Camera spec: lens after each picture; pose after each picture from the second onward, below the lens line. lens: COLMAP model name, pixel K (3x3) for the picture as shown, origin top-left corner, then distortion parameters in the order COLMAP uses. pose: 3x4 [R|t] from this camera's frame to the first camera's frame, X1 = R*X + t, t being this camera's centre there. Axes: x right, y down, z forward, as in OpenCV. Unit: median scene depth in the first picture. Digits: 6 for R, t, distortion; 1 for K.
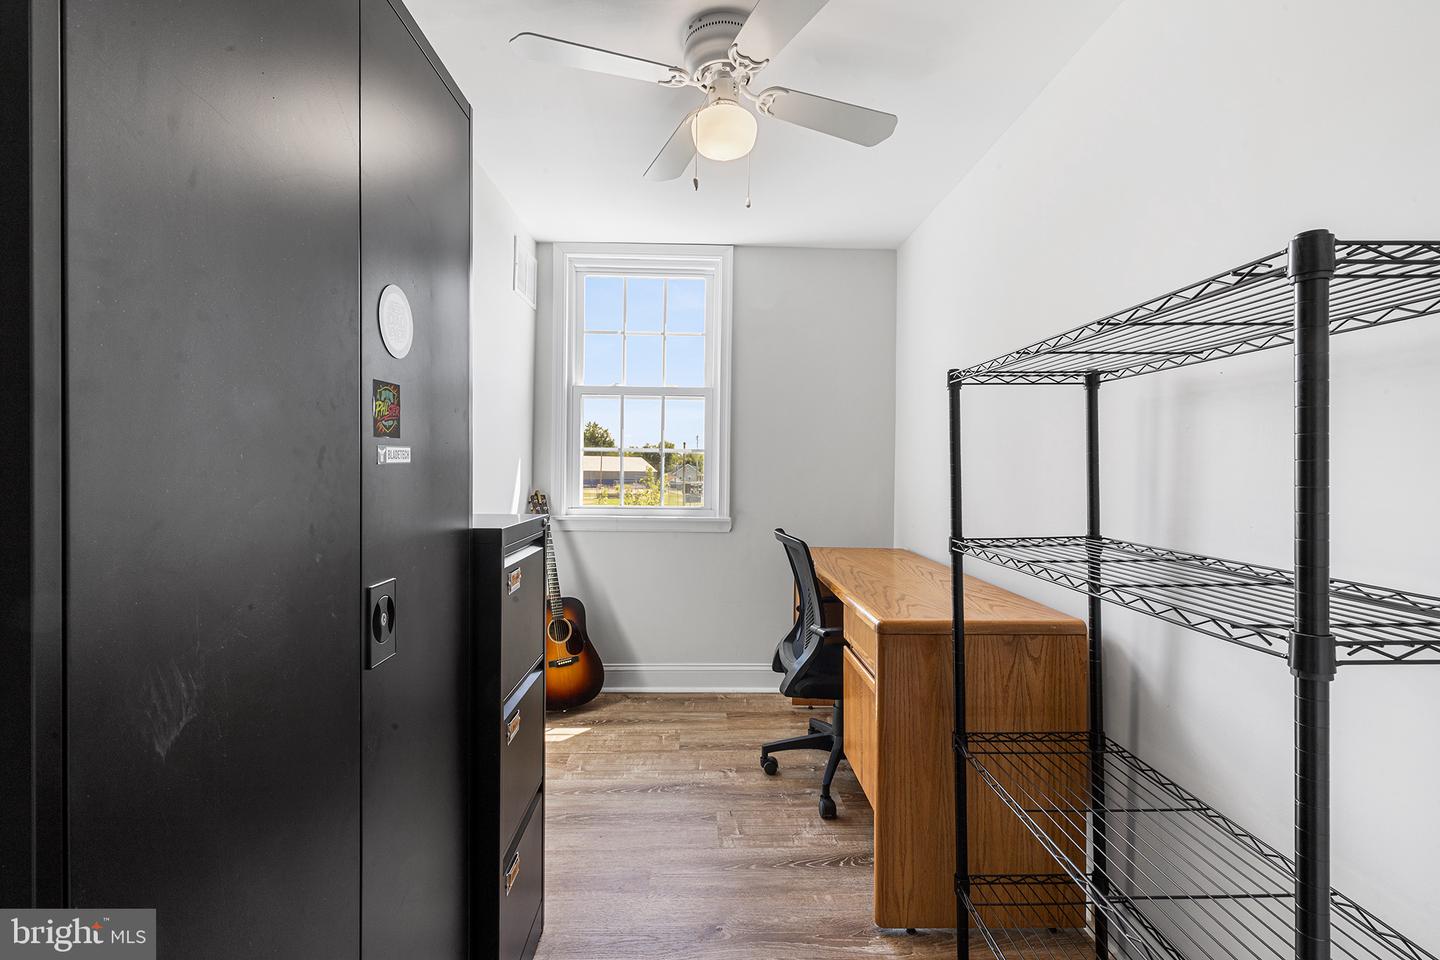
lens RADIAL K [[661.4, 0, 721.2], [0, 661.4, 472.3], [0, 0, 1]] dist [0.001924, -0.000425]
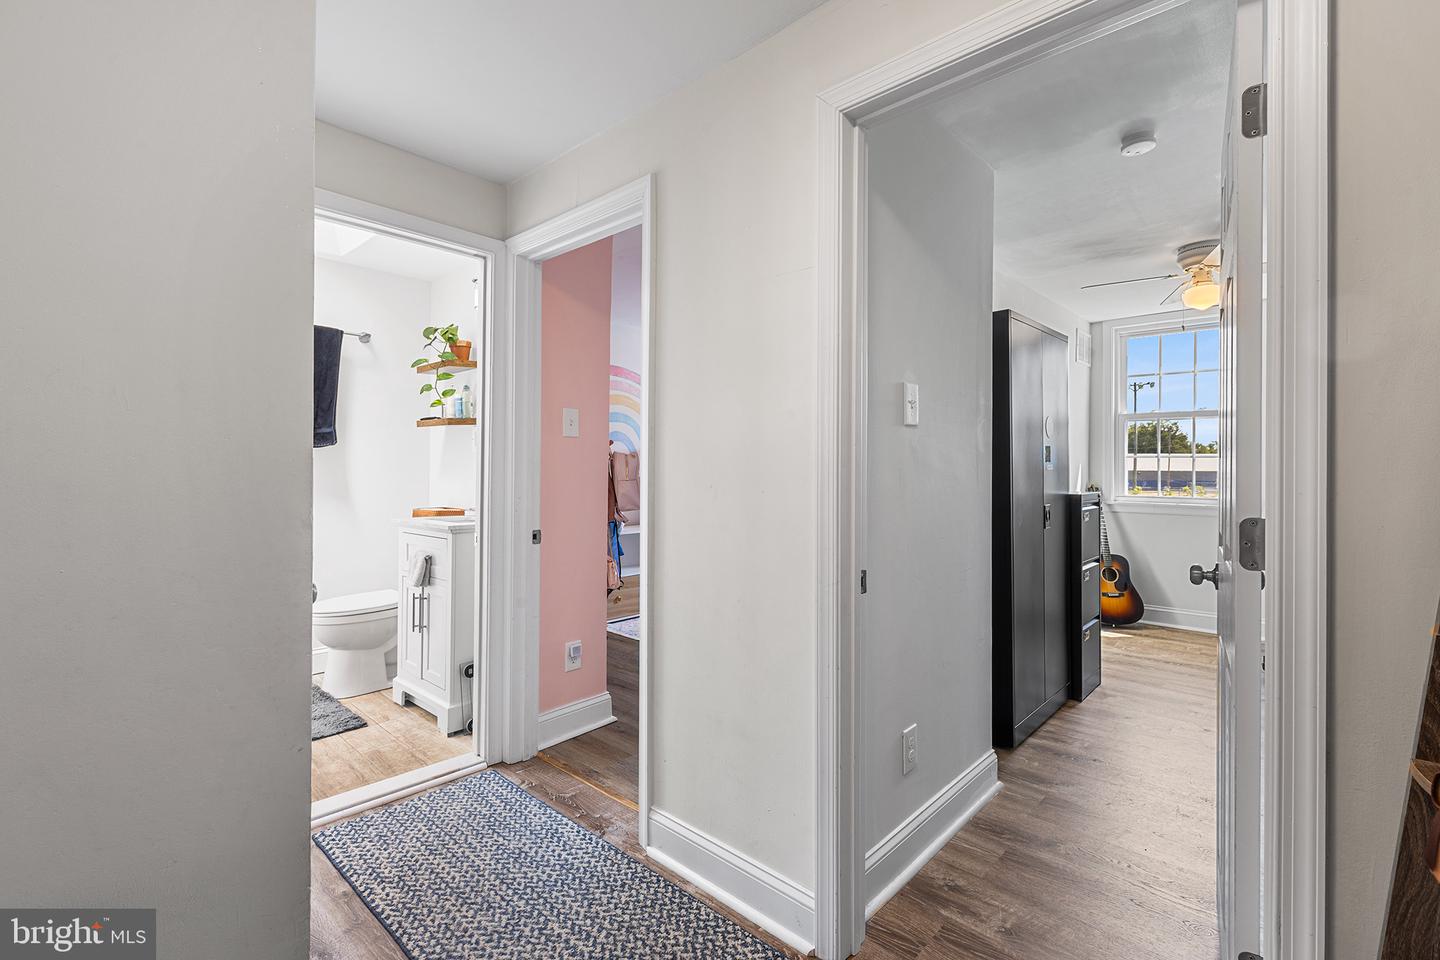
lens RADIAL K [[661.4, 0, 718.1], [0, 661.4, 470.2], [0, 0, 1]] dist [0.001924, -0.000425]
pose [[0.713352, -0.008224, -0.700757, 0.187166], [0.005171, 0.999966, -0.006471, 0.000751], [0.700786, 0.000993, 0.713370, -0.738552]]
